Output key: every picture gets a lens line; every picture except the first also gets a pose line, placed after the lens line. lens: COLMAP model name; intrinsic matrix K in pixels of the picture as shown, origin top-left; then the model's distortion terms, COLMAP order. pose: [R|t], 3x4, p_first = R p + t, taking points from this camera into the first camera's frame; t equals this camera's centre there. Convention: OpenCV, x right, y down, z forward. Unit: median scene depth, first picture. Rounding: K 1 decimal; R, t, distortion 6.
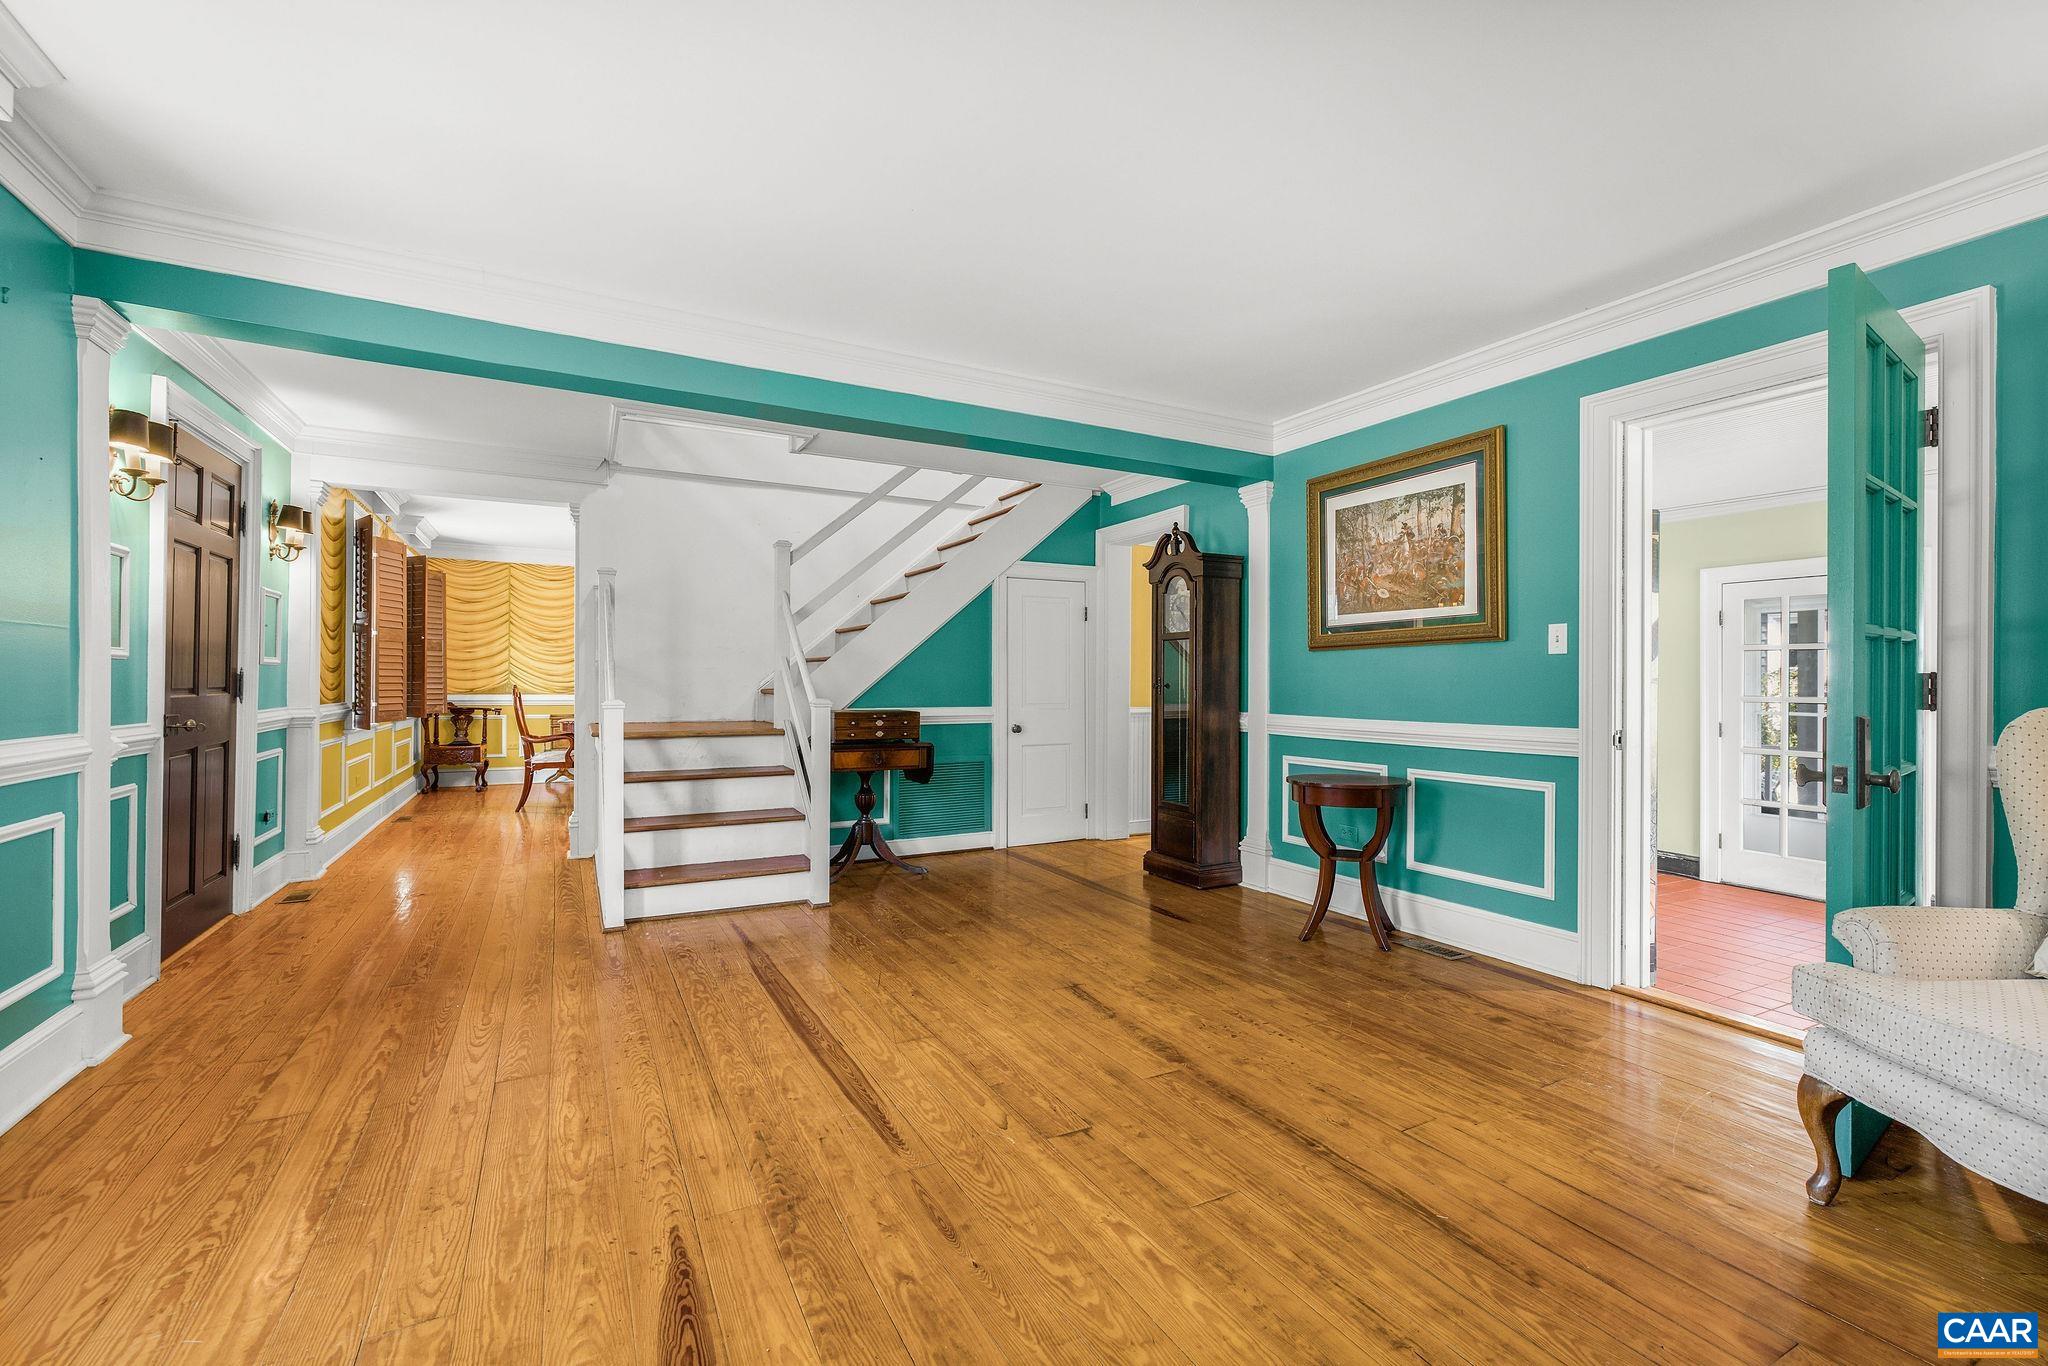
lens RADIAL K [[861.1, 0, 1022.7], [0, 861.1, 678.7], [0, 0, 1]] dist [0.000523, -0.000348]
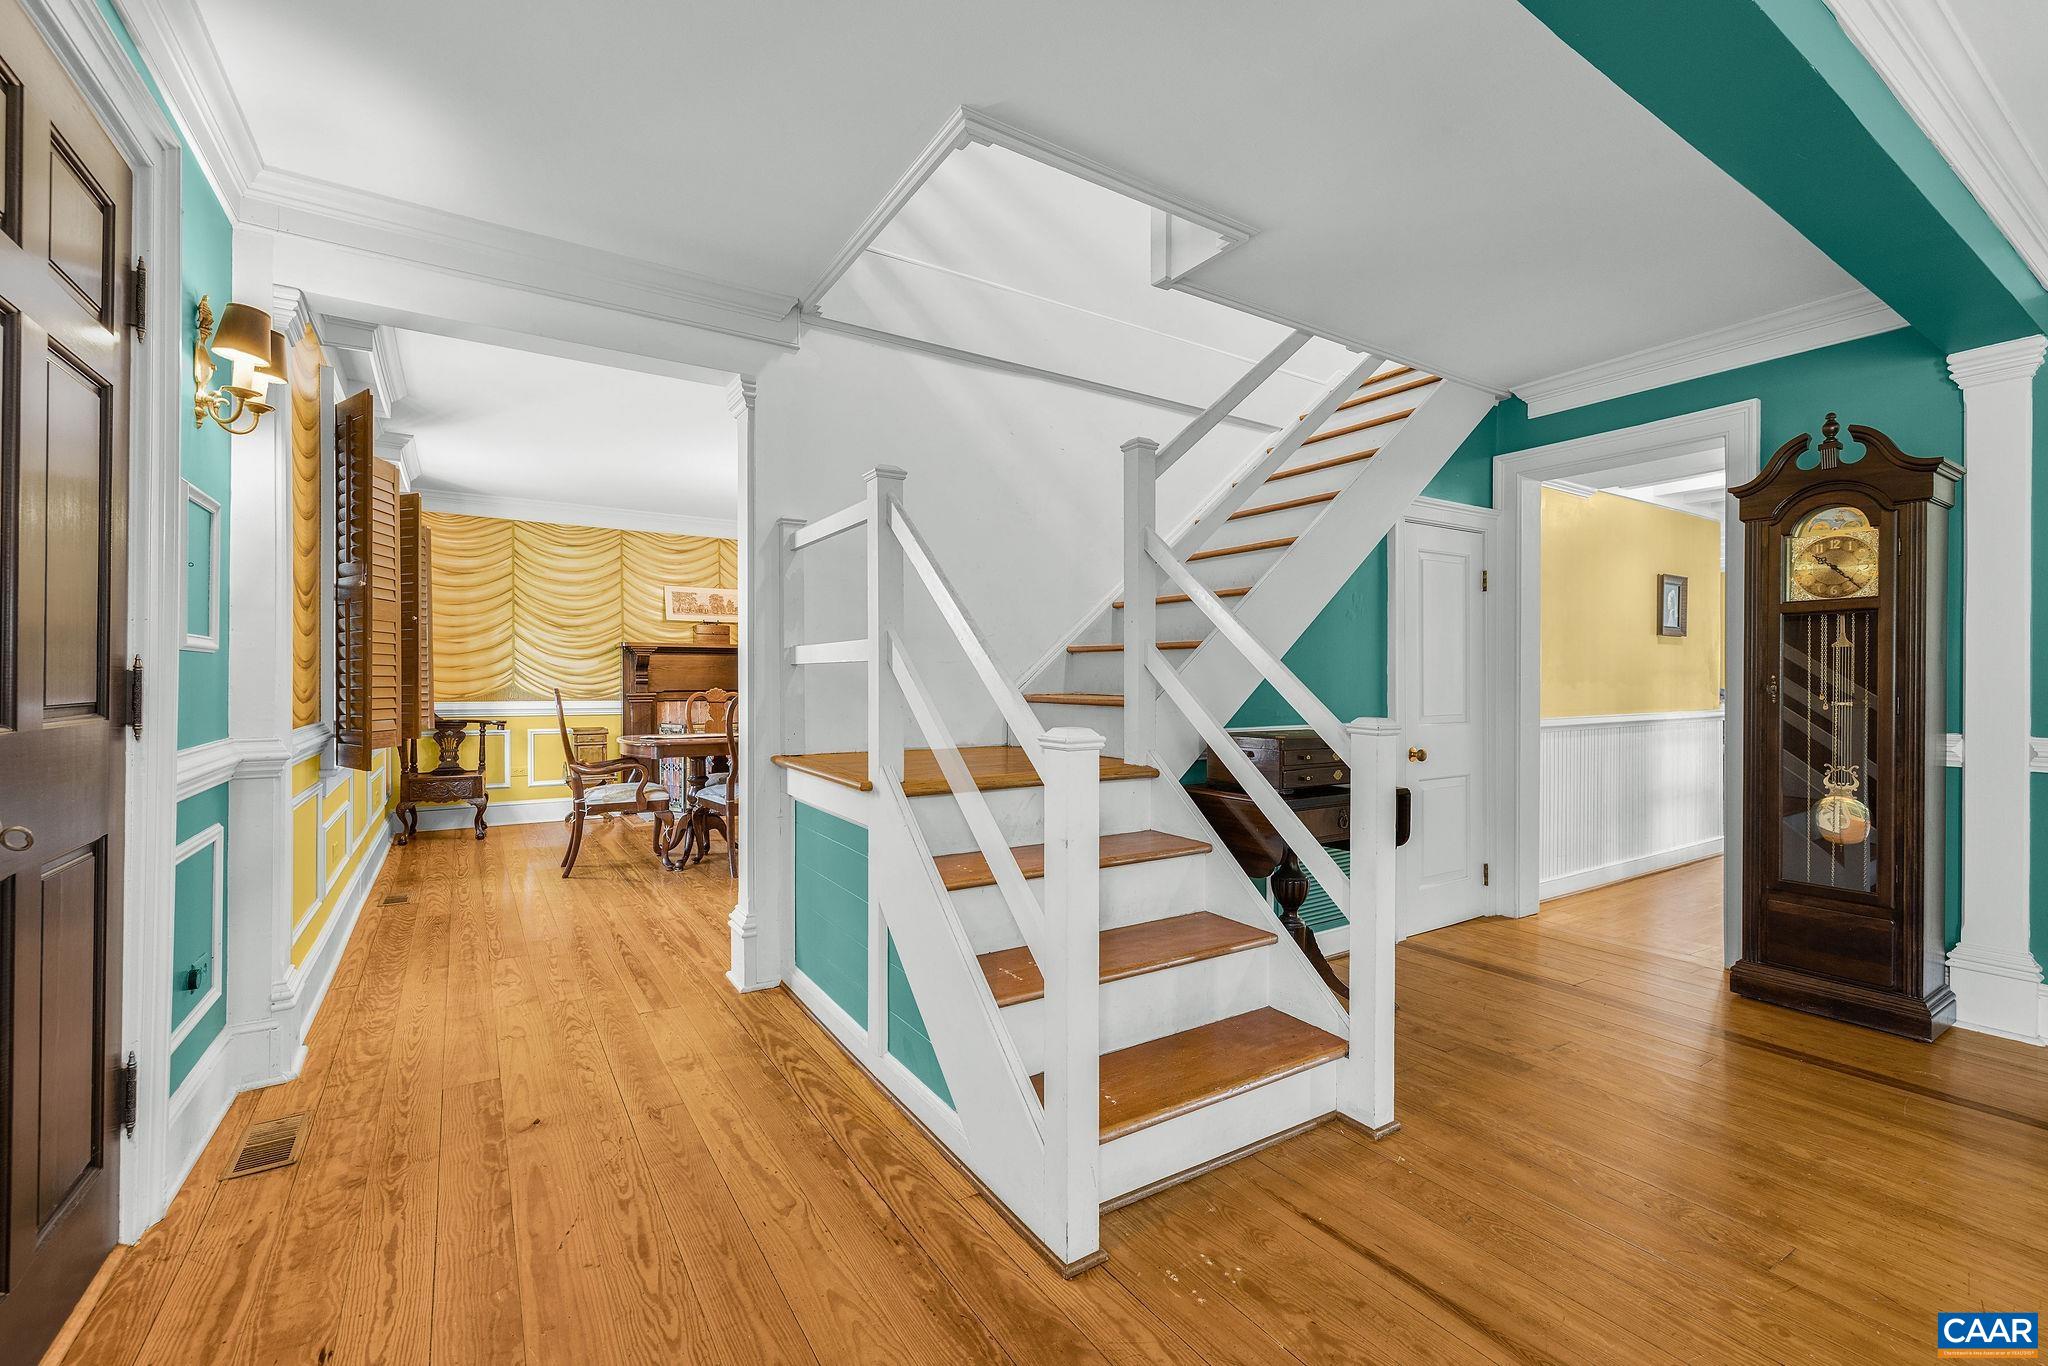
lens RADIAL K [[861.1, 0, 1026.5], [0, 861.1, 684.4], [0, 0, 1]] dist [0.000523, -0.000348]
pose [[0.996763, -0.003292, 0.080329, -0.377188], [0.002689, 0.999967, 0.007618, -0.000648], [-0.080351, -0.007377, 0.996739, 0.405234]]
